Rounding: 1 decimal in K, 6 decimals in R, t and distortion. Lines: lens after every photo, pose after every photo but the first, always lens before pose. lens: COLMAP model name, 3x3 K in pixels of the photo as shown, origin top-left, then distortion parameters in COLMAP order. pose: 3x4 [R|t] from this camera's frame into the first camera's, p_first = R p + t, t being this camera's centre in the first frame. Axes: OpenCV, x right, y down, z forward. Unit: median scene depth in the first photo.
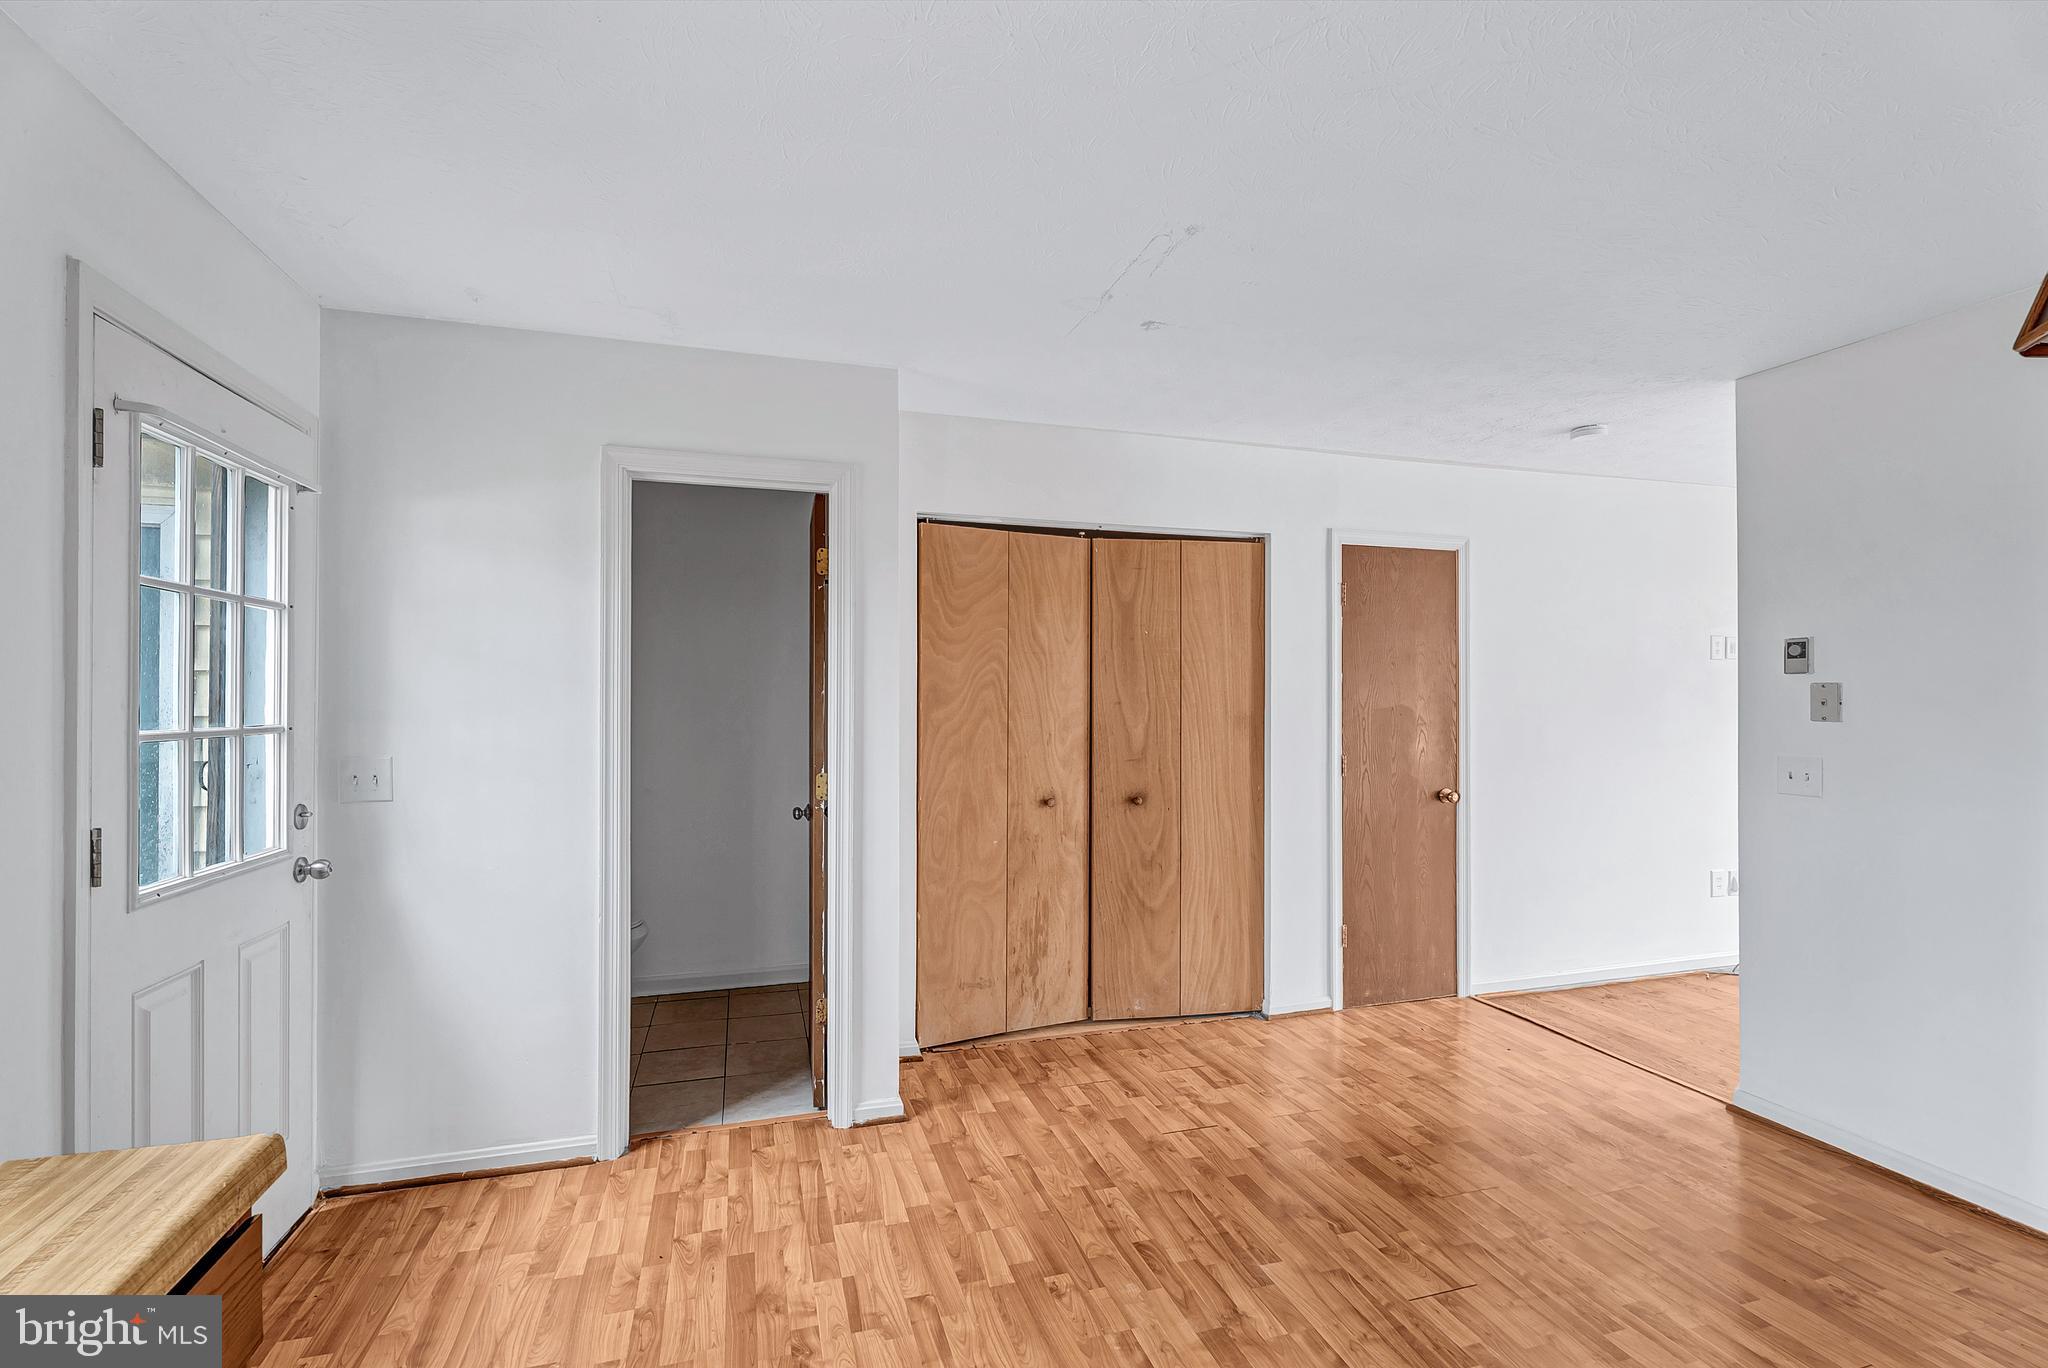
lens RADIAL K [[941.0, 0, 1037.2], [0, 941.0, 687.4], [0, 0, 1]] dist [0.003321, -0.002332]
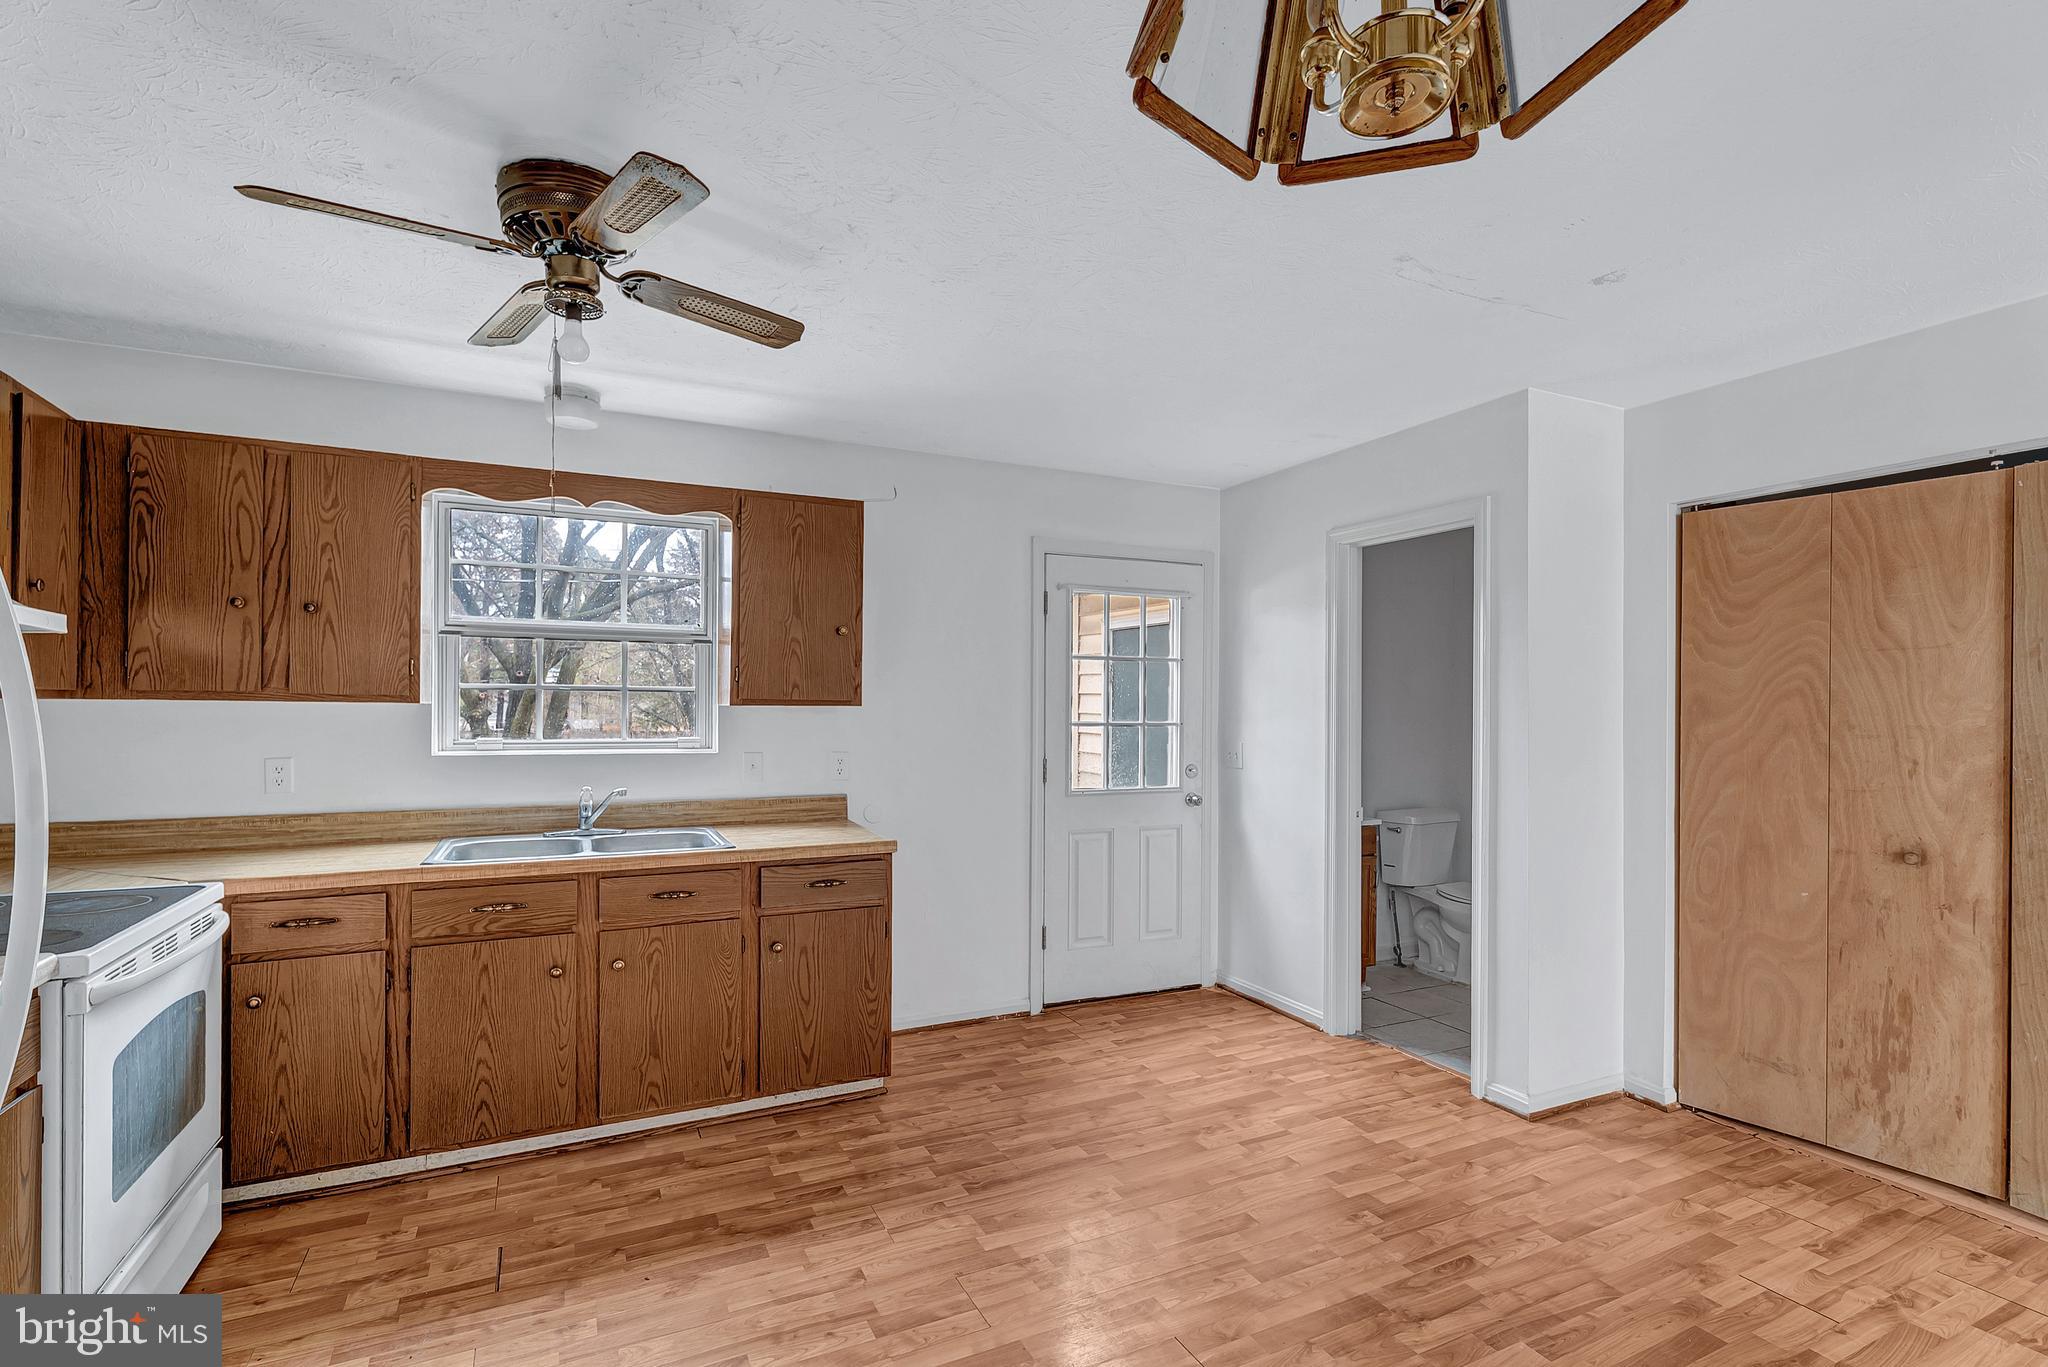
lens RADIAL K [[941.0, 0, 1031.6], [0, 941.0, 694.7], [0, 0, 1]] dist [0.003321, -0.002332]
pose [[0.158196, -0.014690, -0.987299, 0.693715], [0.005836, 0.999886, -0.013942, 0.005663], [0.987391, -0.003556, 0.158263, 0.263539]]
